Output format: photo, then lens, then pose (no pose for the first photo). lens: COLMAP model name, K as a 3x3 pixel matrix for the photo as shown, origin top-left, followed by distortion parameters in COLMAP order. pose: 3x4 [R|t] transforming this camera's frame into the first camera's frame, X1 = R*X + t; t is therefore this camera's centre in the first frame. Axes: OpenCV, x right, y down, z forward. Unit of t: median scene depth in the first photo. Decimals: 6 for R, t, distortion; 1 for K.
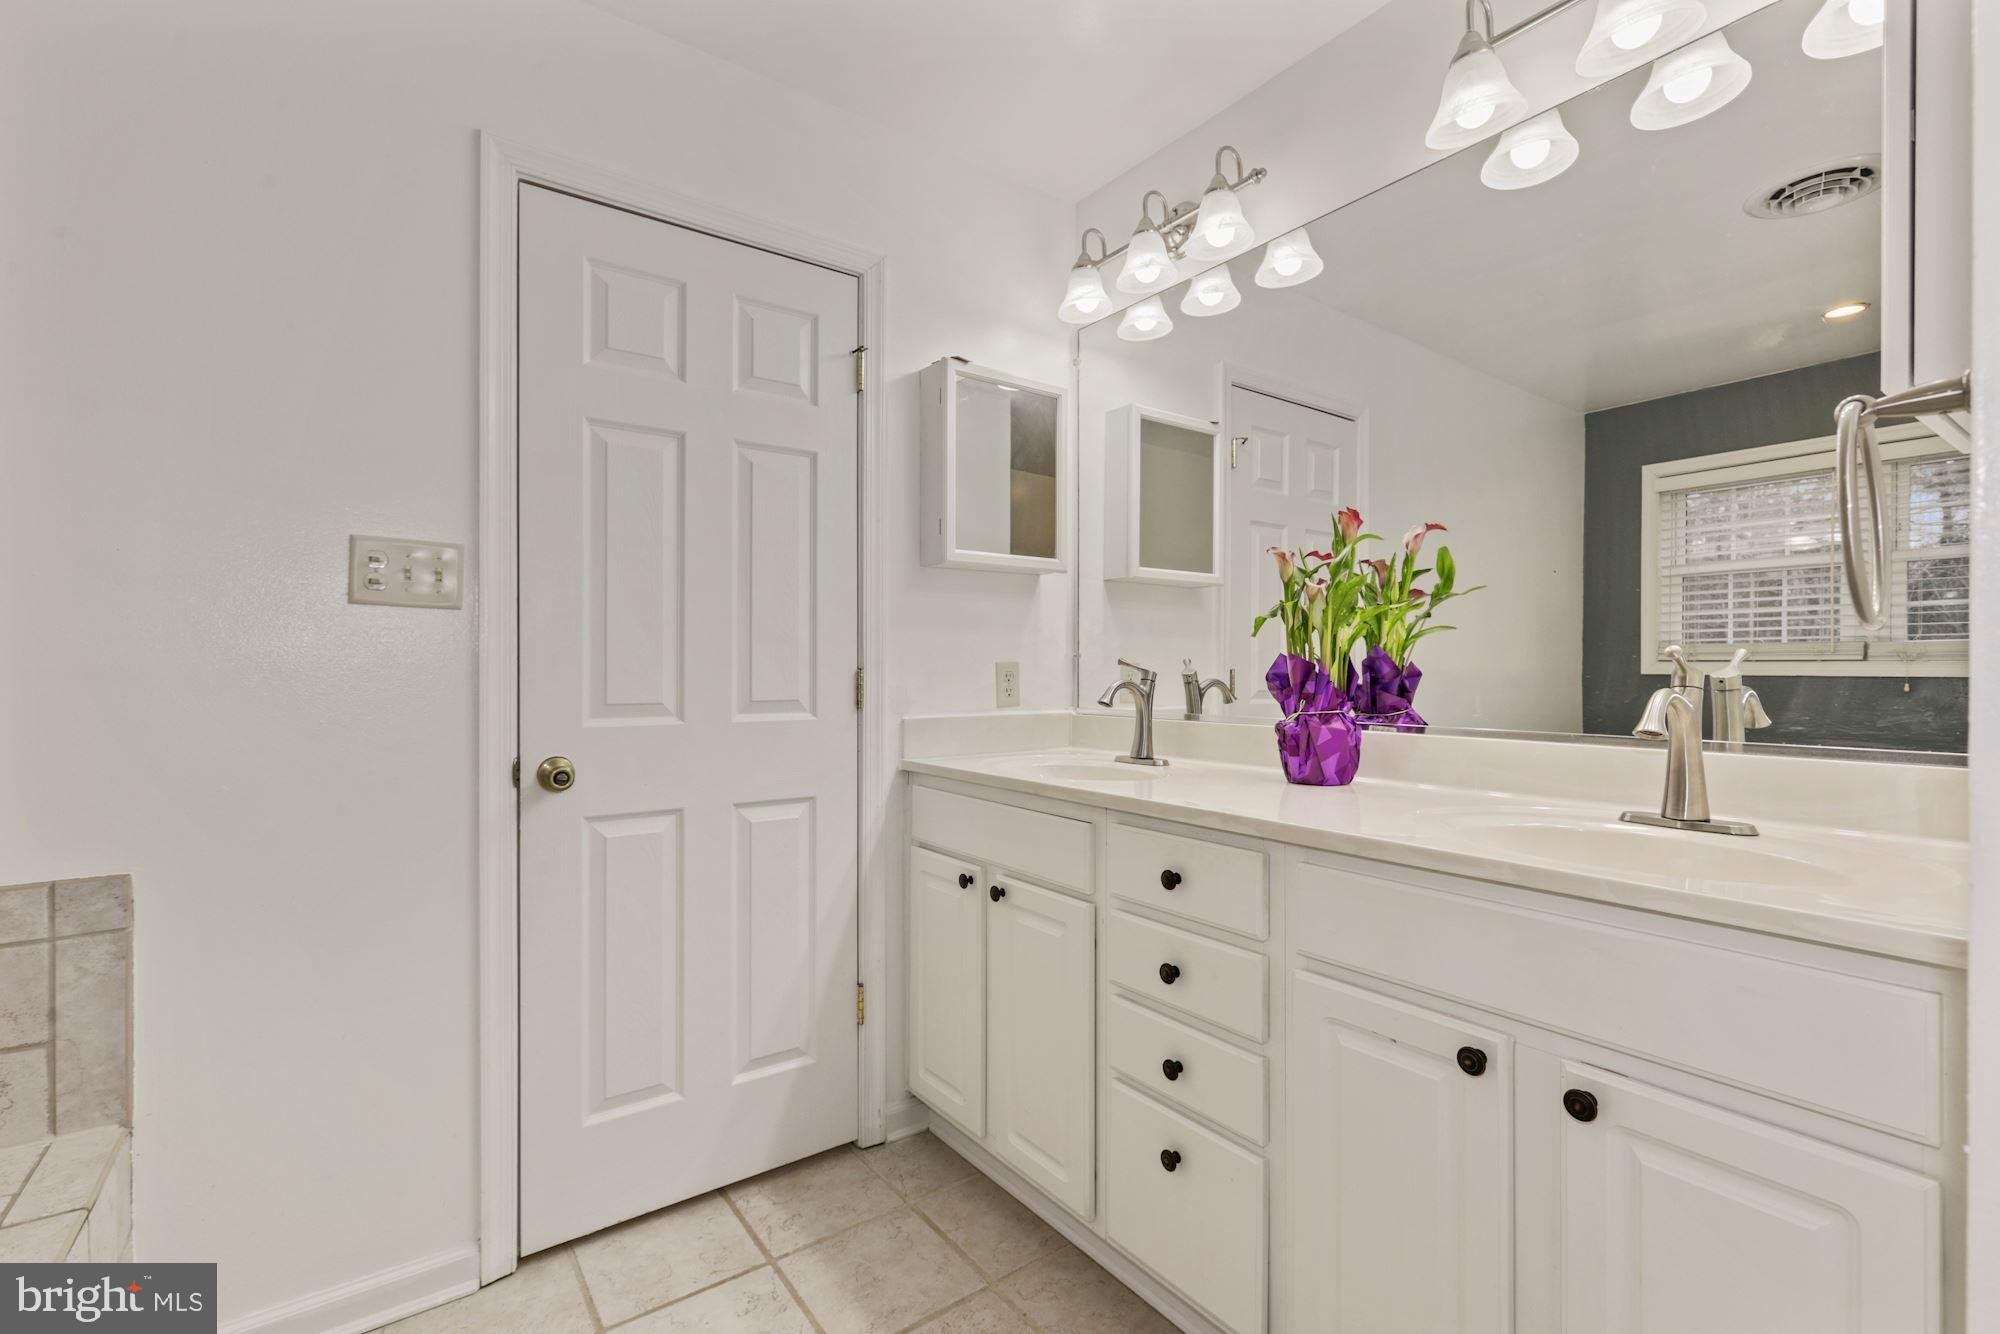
lens RADIAL K [[894.9, 0, 998.9], [0, 894.9, 659.0], [0, 0, 1]] dist [0.001564, 0.001559]
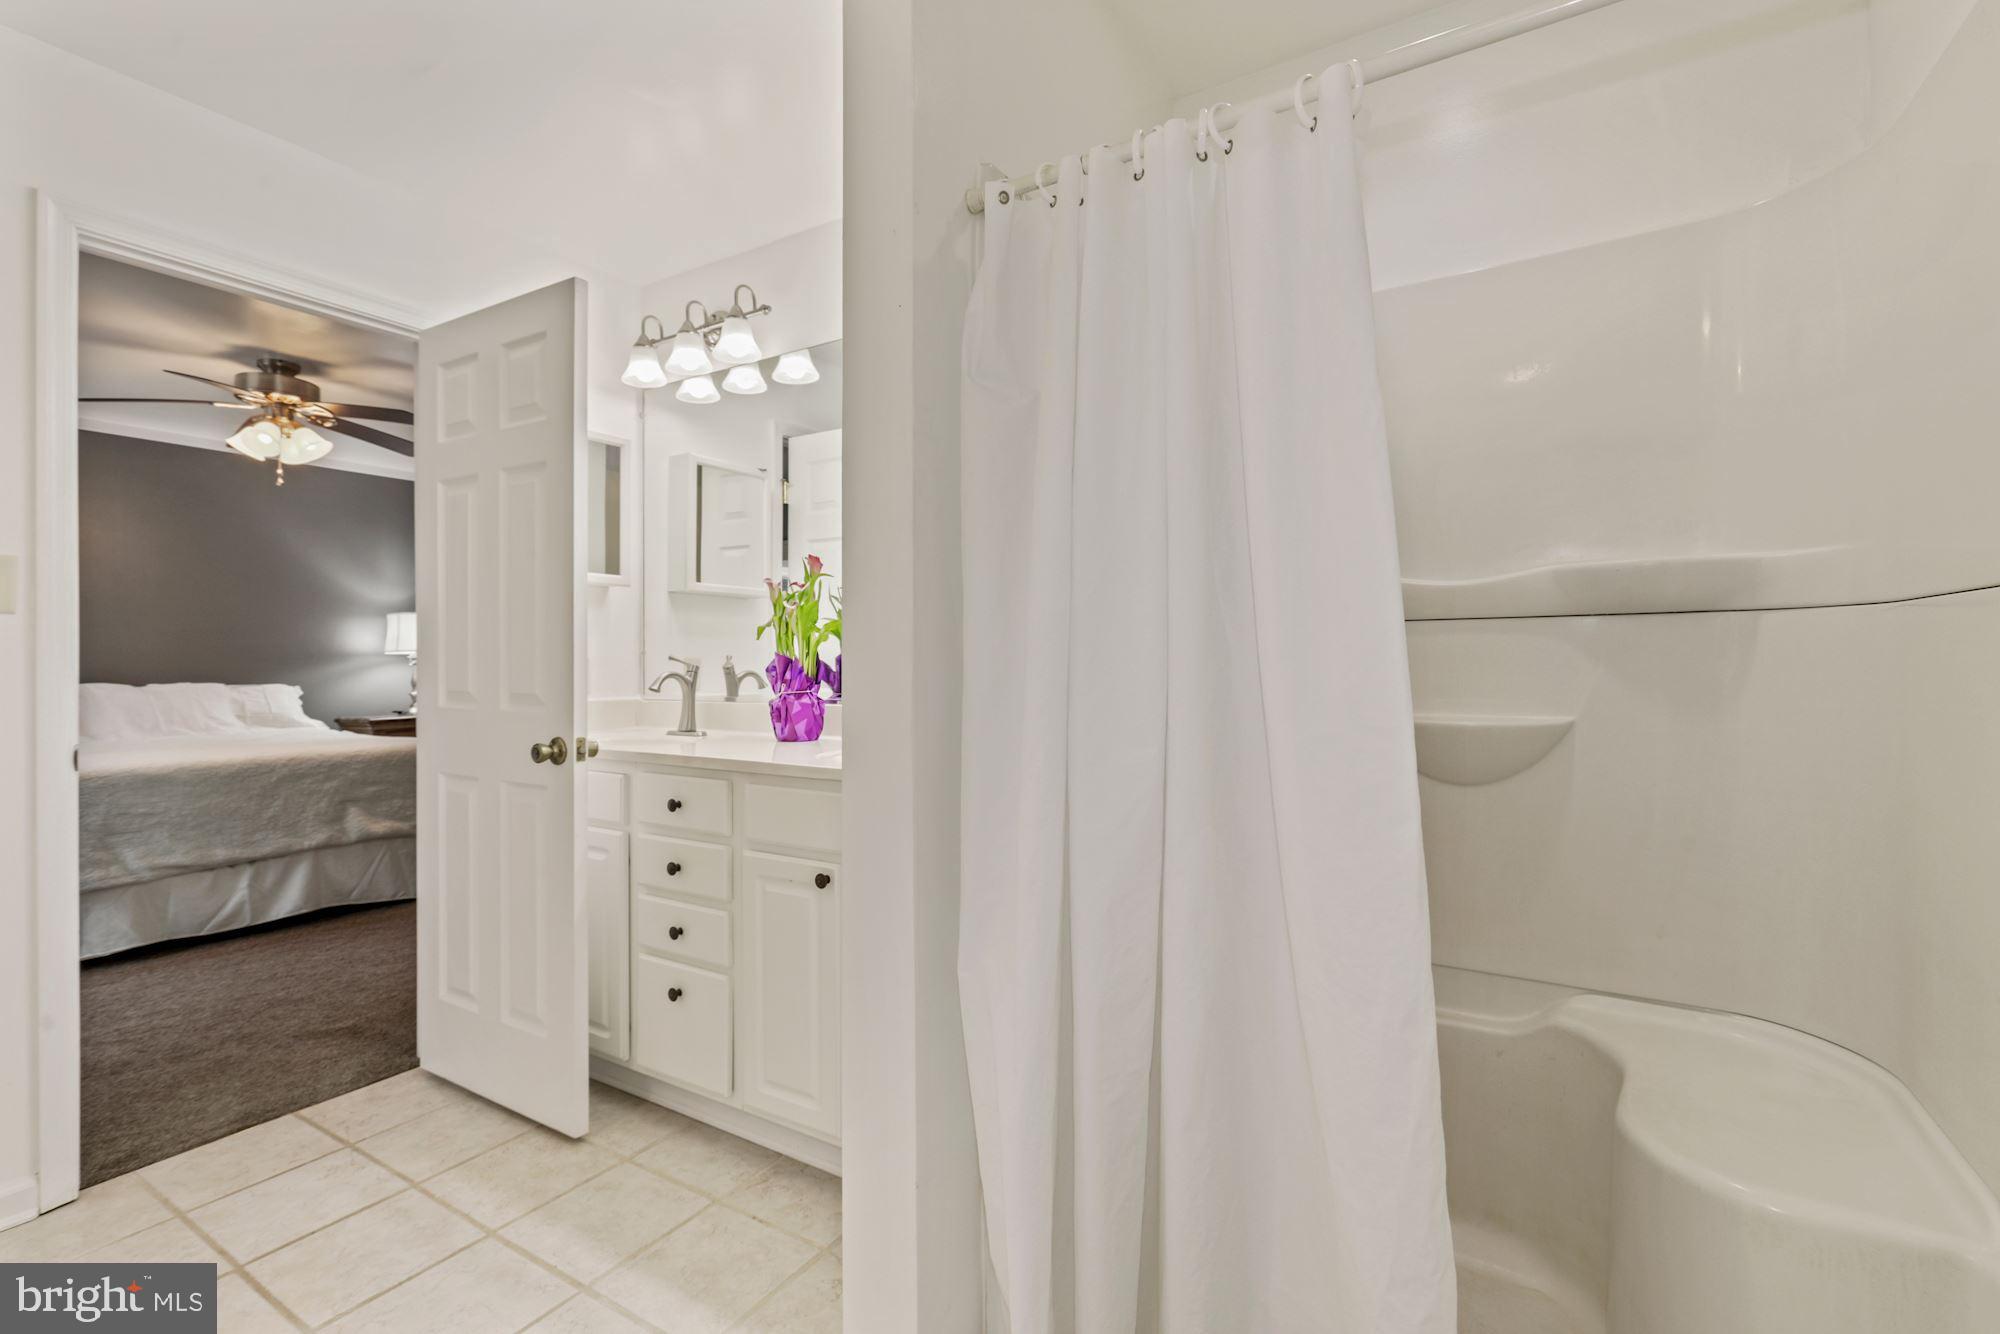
lens RADIAL K [[894.9, 0, 996.1], [0, 894.9, 654.1], [0, 0, 1]] dist [0.001564, 0.001559]
pose [[0.926885, -0.001779, 0.375342, 0.095856], [0.000951, 0.999997, 0.002392, -0.005469], [-0.375345, -0.001861, 0.926883, -0.422904]]
